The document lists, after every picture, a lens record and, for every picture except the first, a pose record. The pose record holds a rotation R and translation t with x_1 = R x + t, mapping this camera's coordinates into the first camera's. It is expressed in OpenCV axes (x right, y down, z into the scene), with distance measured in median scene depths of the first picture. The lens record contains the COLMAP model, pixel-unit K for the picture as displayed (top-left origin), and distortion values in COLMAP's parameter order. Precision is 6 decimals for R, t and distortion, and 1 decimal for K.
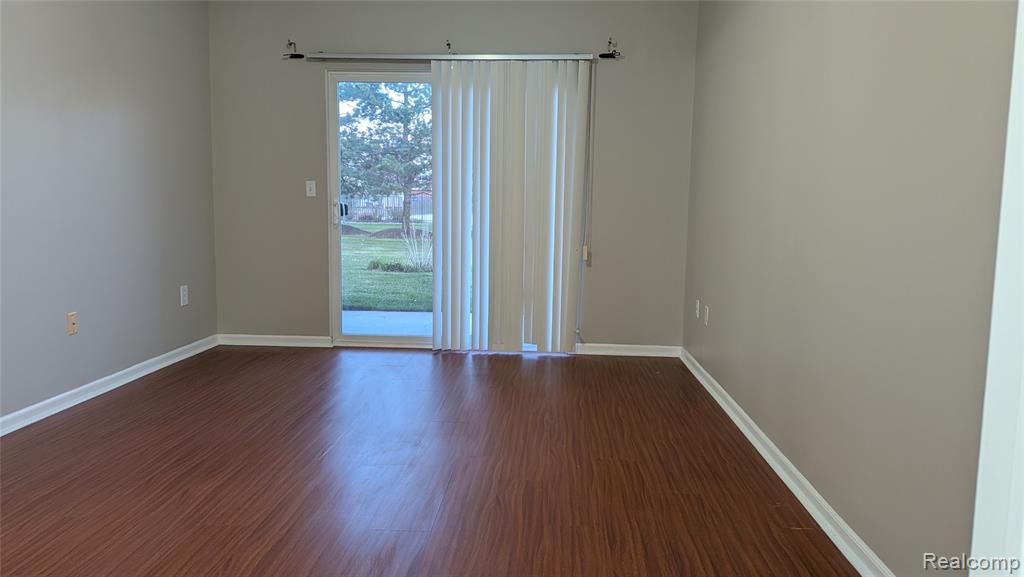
lens RADIAL K [[733.0, 0, 518.6], [0, 733.0, 281.8], [0, 0, 1]] dist [0.078125, -0.126268]
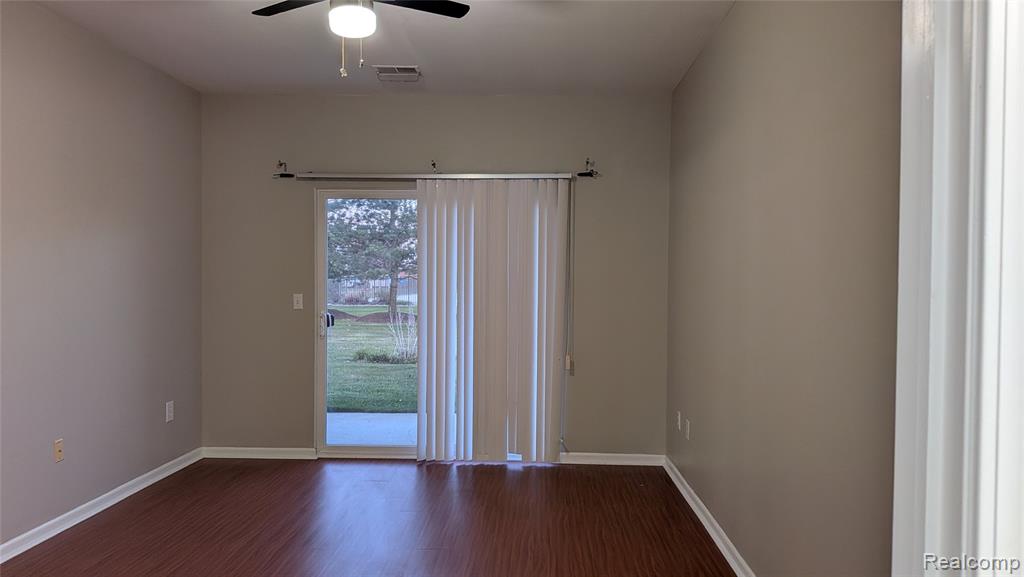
lens RADIAL K [[733.0, 0, 514.7], [0, 733.0, 295.8], [0, 0, 1]] dist [0.078125, -0.126268]
pose [[0.999878, -0.008110, 0.013339, 0.004389], [0.009210, 0.996376, -0.084563, -0.045709], [-0.012604, 0.084676, 0.996329, -0.020991]]
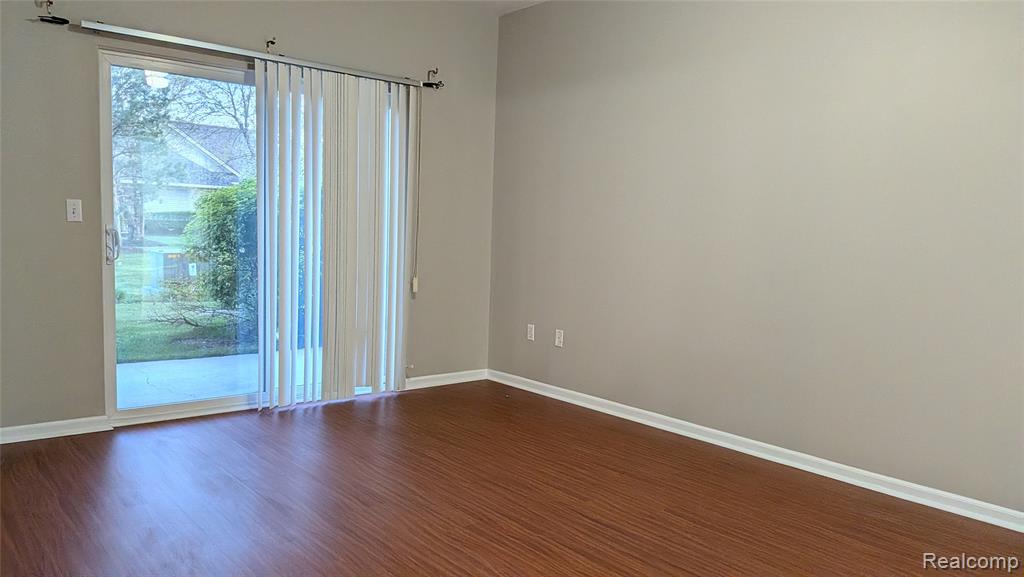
lens RADIAL K [[733.0, 0, 512.6], [0, 733.0, 297.5], [0, 0, 1]] dist [0.078125, -0.126268]
pose [[0.726326, -0.054973, 0.685148, -0.472913], [0.047812, 0.998423, 0.029423, -0.044430], [-0.685685, 0.011388, 0.727809, 0.202089]]
